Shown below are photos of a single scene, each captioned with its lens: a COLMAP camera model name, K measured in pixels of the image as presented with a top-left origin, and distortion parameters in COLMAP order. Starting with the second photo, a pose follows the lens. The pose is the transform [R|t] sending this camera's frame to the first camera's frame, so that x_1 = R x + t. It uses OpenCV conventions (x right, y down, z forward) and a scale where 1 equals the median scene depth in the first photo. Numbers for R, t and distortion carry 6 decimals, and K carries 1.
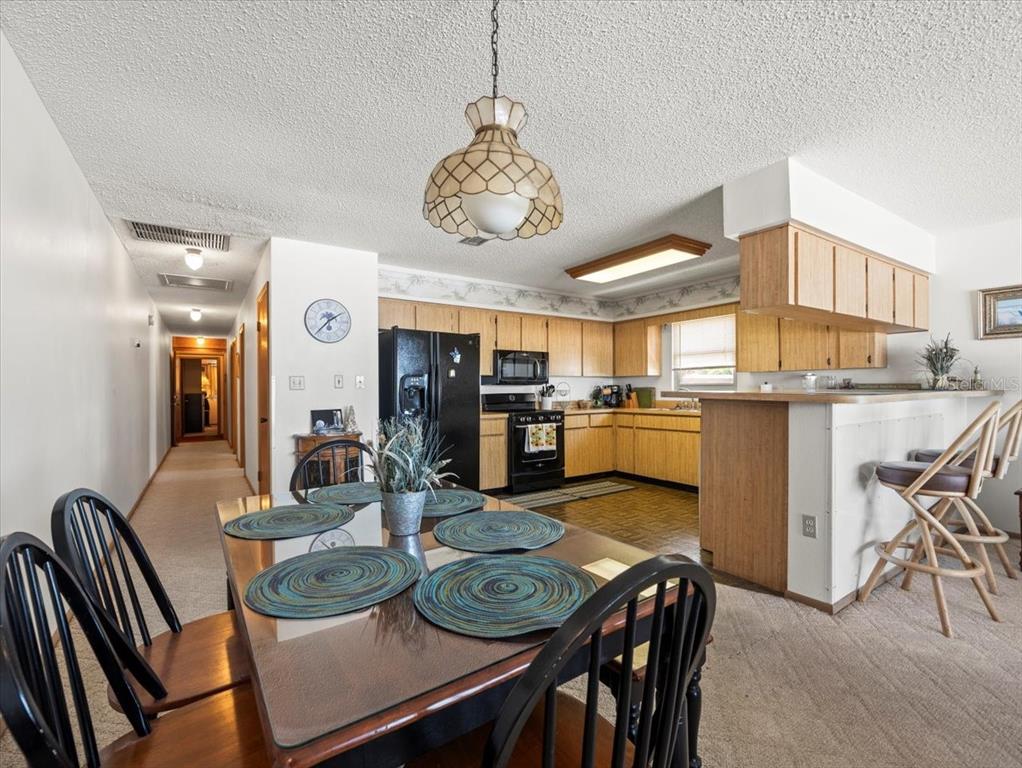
lens RADIAL K [[459.3, 0, 503.8], [0, 459.3, 390.5], [0, 0, 1]] dist [-0.003982, 0.000070]
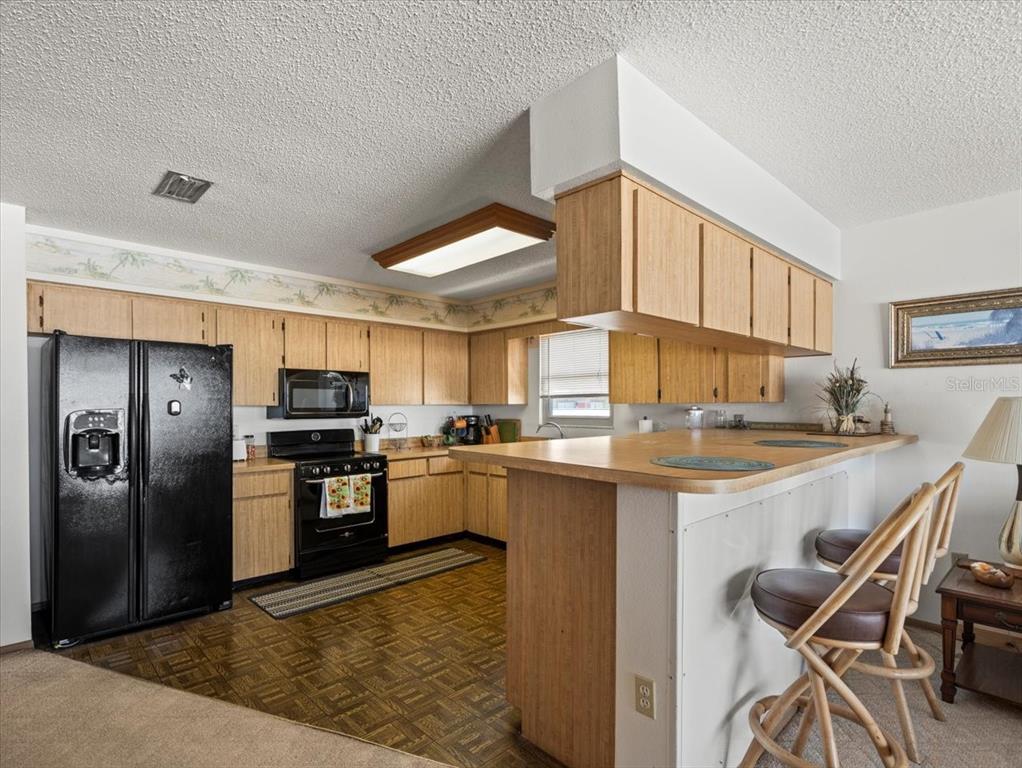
lens RADIAL K [[519.6, 0, 502.1], [0, 519.6, 412.7], [0, 0, 1]] dist [0.000685, 0.000116]
pose [[0.984178, -0.001209, 0.177177, 0.195980], [-0.000499, 0.999954, 0.009600, -0.035192], [-0.177181, -0.009536, 0.984132, 0.204955]]
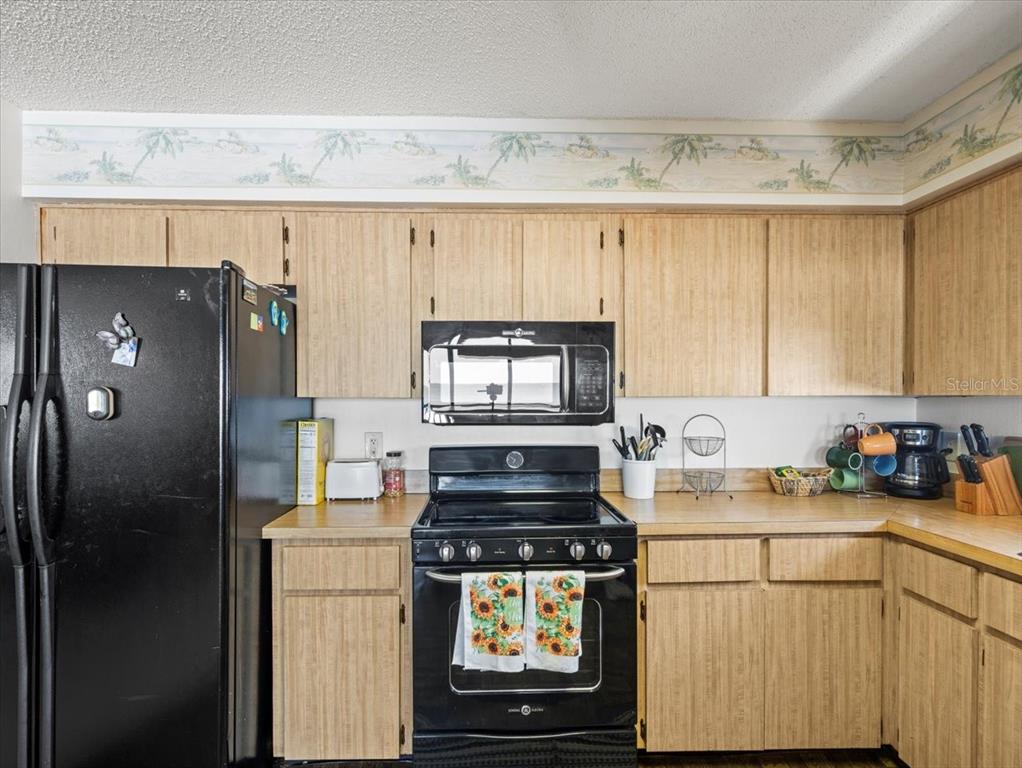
lens RADIAL K [[519.6, 0, 501.2], [0, 519.6, 401.9], [0, 0, 1]] dist [0.000685, 0.000116]
pose [[0.851659, 0.010489, -0.523992, 0.268693], [-0.004322, 0.999906, 0.012991, -0.041212], [0.524079, -0.008799, 0.851624, 0.815370]]
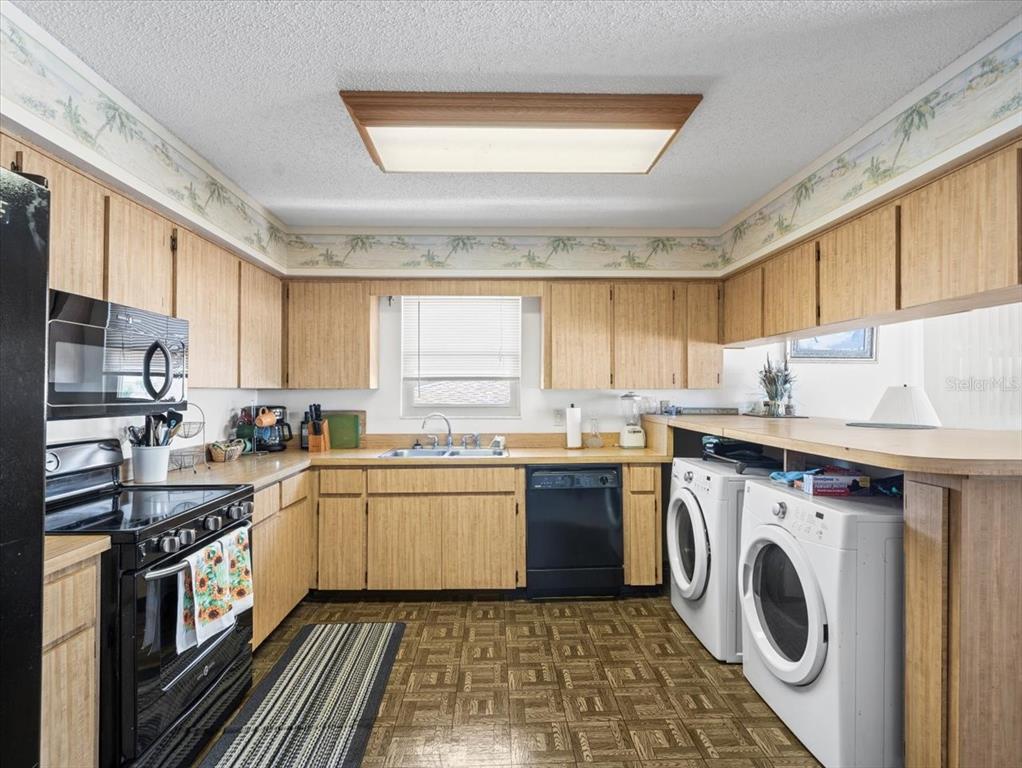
lens RADIAL K [[519.6, 0, 501.3], [0, 519.6, 386.2], [0, 0, 1]] dist [0.000685, 0.000116]
pose [[0.530571, 0.016151, 0.847487, -0.139358], [-0.001532, 0.999835, -0.018095, -0.032663], [-0.847639, 0.008302, 0.530508, 0.721868]]
